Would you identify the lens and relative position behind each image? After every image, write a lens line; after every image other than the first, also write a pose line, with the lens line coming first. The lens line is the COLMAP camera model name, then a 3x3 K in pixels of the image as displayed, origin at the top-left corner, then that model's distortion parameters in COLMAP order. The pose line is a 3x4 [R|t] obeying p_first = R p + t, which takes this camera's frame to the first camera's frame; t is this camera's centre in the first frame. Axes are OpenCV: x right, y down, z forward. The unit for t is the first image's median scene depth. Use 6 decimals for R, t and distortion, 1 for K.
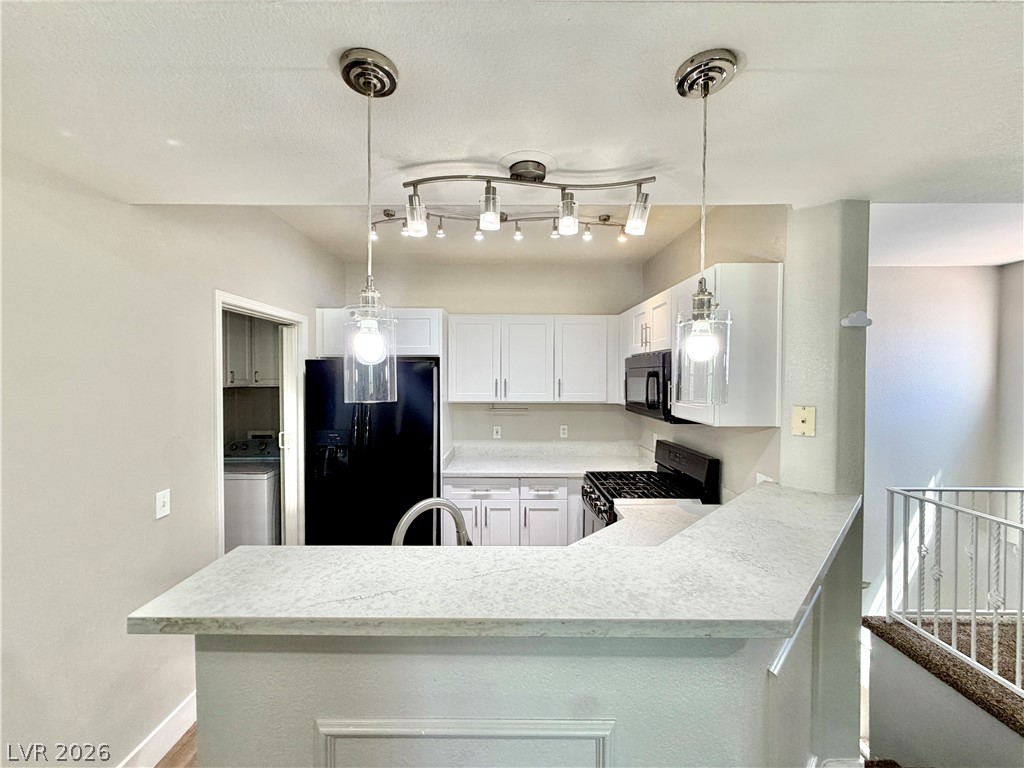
lens RADIAL K [[407.8, 0, 507.6], [0, 407.8, 383.6], [0, 0, 1]] dist [-0.000934, 0.000133]
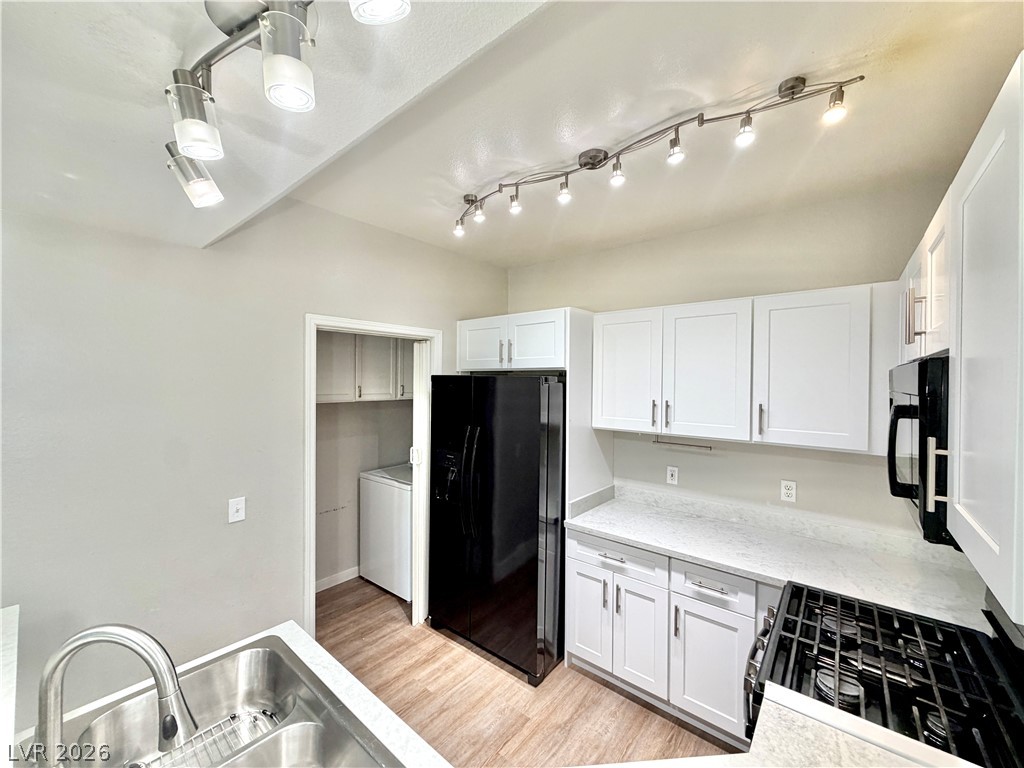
lens RADIAL K [[407.8, 0, 507.6], [0, 407.8, 383.6], [0, 0, 1]] dist [-0.000934, 0.000133]
pose [[0.765769, 0.009330, -0.643048, 0.245207], [-0.018828, 0.999791, -0.007914, -0.031505], [0.642840, 0.018168, 0.765785, 0.340389]]
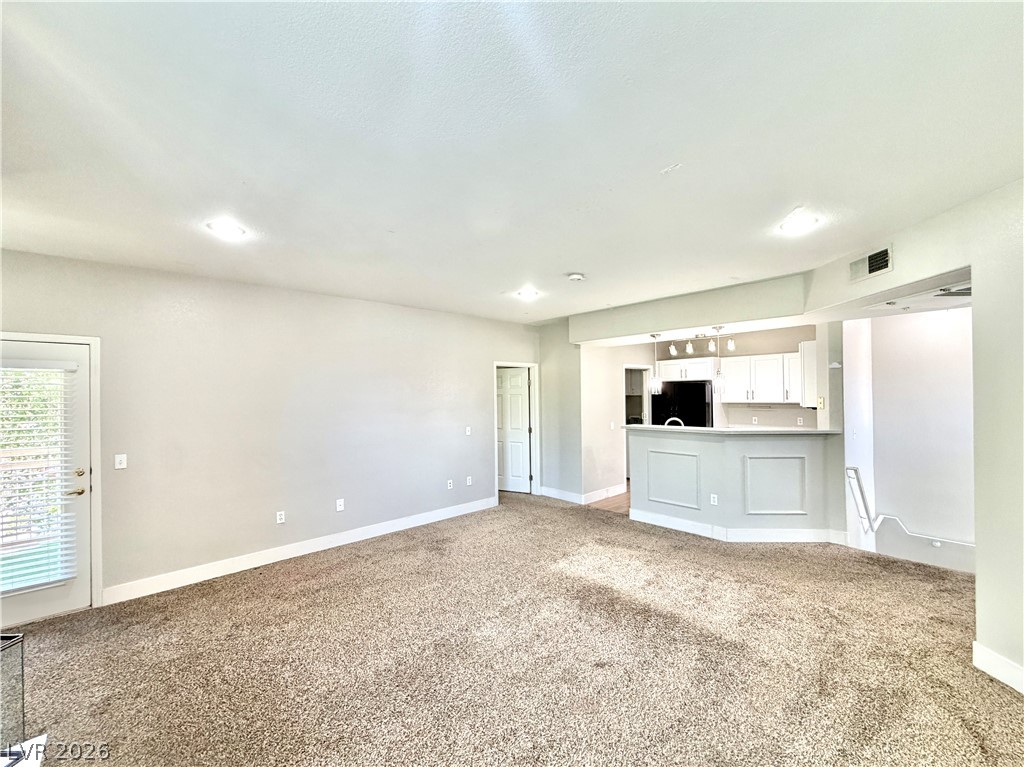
lens RADIAL K [[416.0, 0, 509.2], [0, 416.0, 391.2], [0, 0, 1]] dist [0.001410, 0.000312]
pose [[0.679001, -0.017222, -0.733935, 0.691761], [0.002692, 0.999776, -0.020970, 0.033615], [0.734133, 0.012262, 0.678895, -1.211850]]
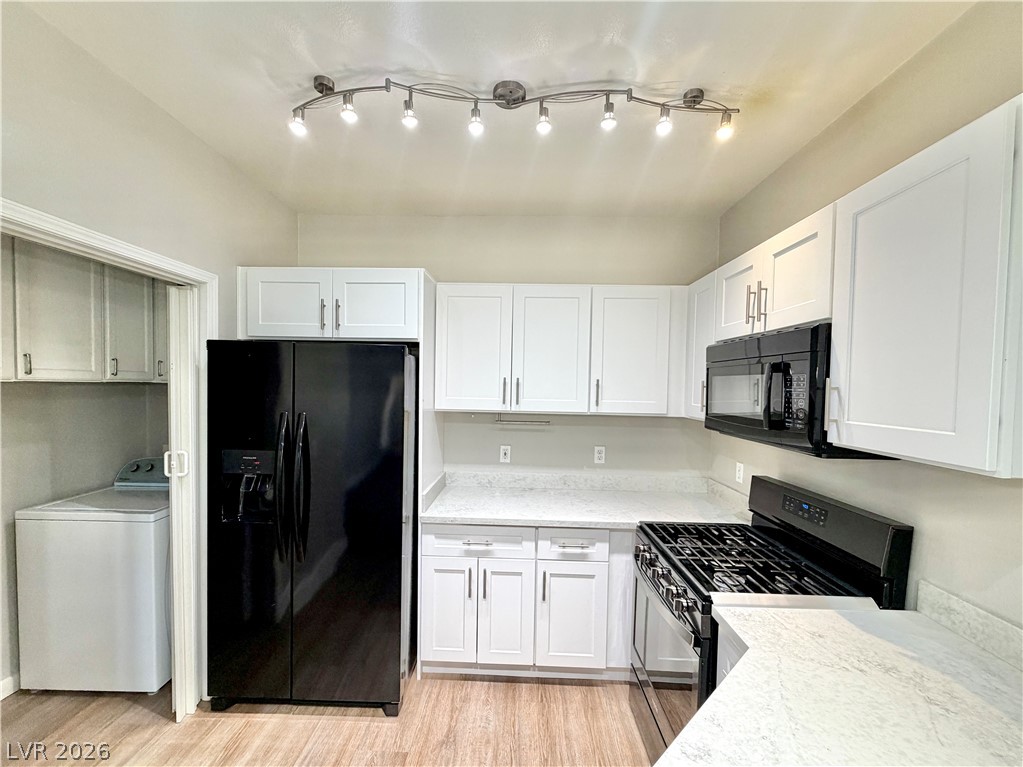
lens RADIAL K [[421.4, 0, 506.8], [0, 421.4, 399.7], [0, 0, 1]] dist [-0.000392, 0.000025]
pose [[0.999225, 0.018296, -0.034858, 0.001180], [-0.017715, 0.999700, 0.016890, 0.014531], [0.035157, -0.016260, 0.999250, 0.321240]]
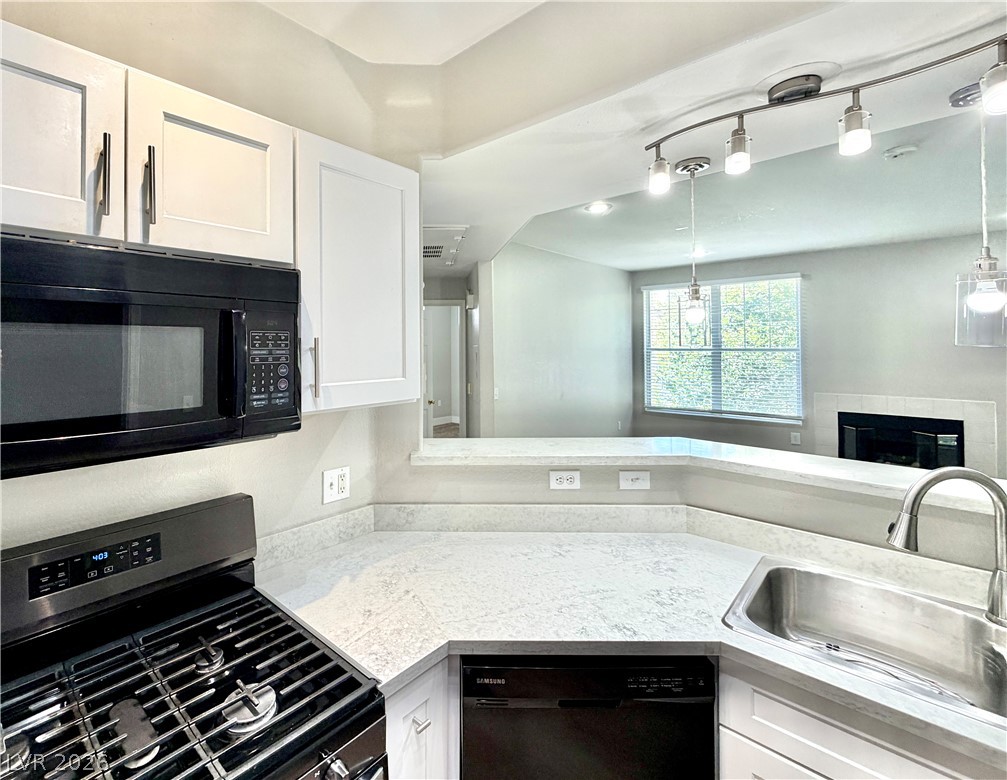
lens RADIAL K [[471.2, 0, 416.1], [0, 471.2, 338.9], [0, 0, 1]] dist [0.000292, -0.000041]
pose [[-0.697183, 0.009673, 0.716828, -0.041906], [0.016251, 0.999865, 0.002312, -0.002323], [-0.716709, 0.013261, -0.697247, 0.931566]]
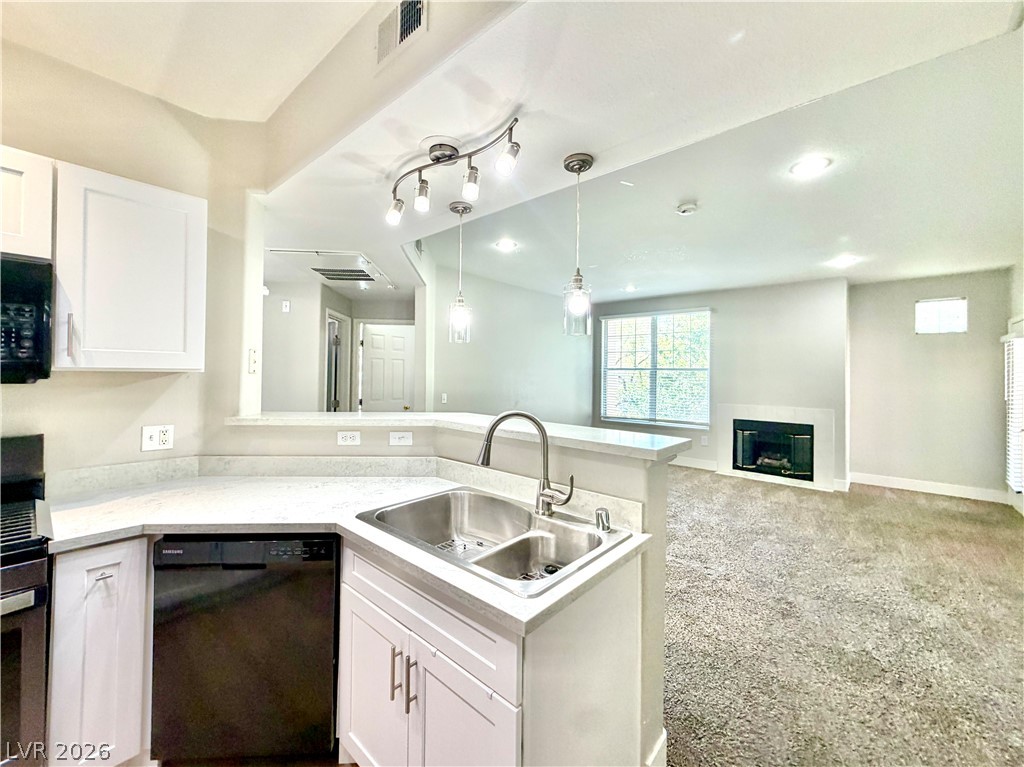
lens RADIAL K [[421.3, 0, 510.3], [0, 421.3, 366.7], [0, 0, 1]] dist [-0.000084, 0.000051]
pose [[-0.746512, -0.004126, 0.665359, -0.394234], [-0.003740, 0.999991, 0.002005, 0.053064], [-0.665361, -0.000992, -0.746521, 0.748468]]
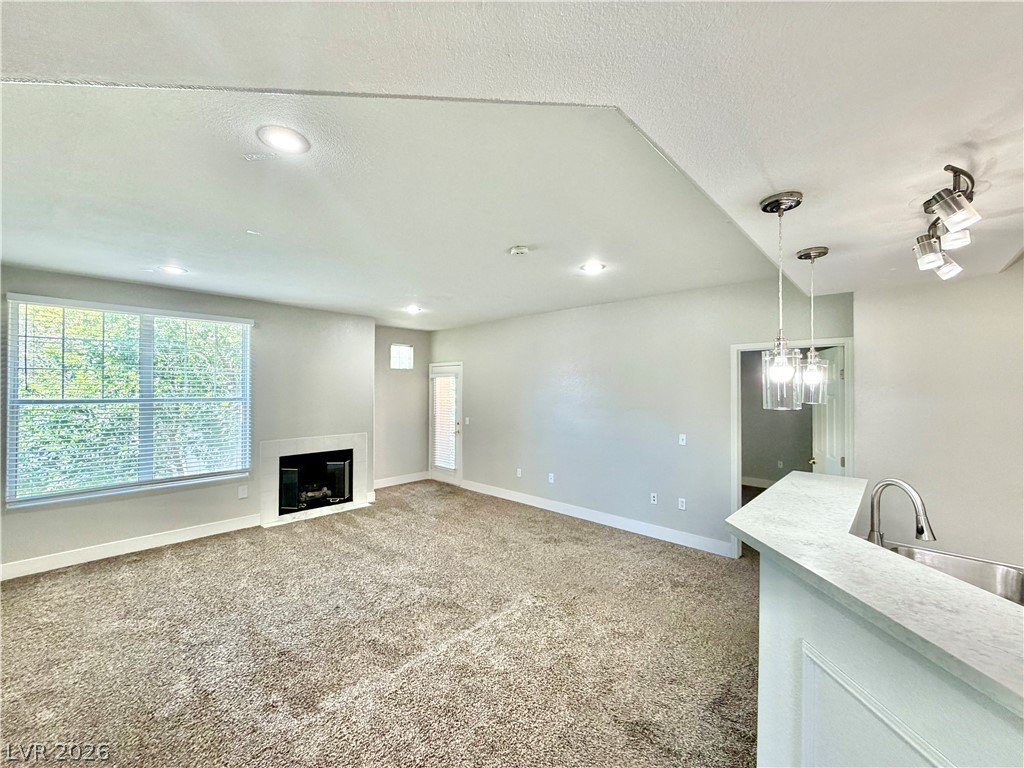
lens RADIAL K [[407.8, 0, 507.6], [0, 407.8, 383.6], [0, 0, 1]] dist [-0.000934, 0.000133]
pose [[-0.686332, -0.015997, -0.727113, 0.657138], [-0.020691, 0.999783, -0.002466, -0.006415], [0.726994, 0.013352, -0.686514, 0.368438]]
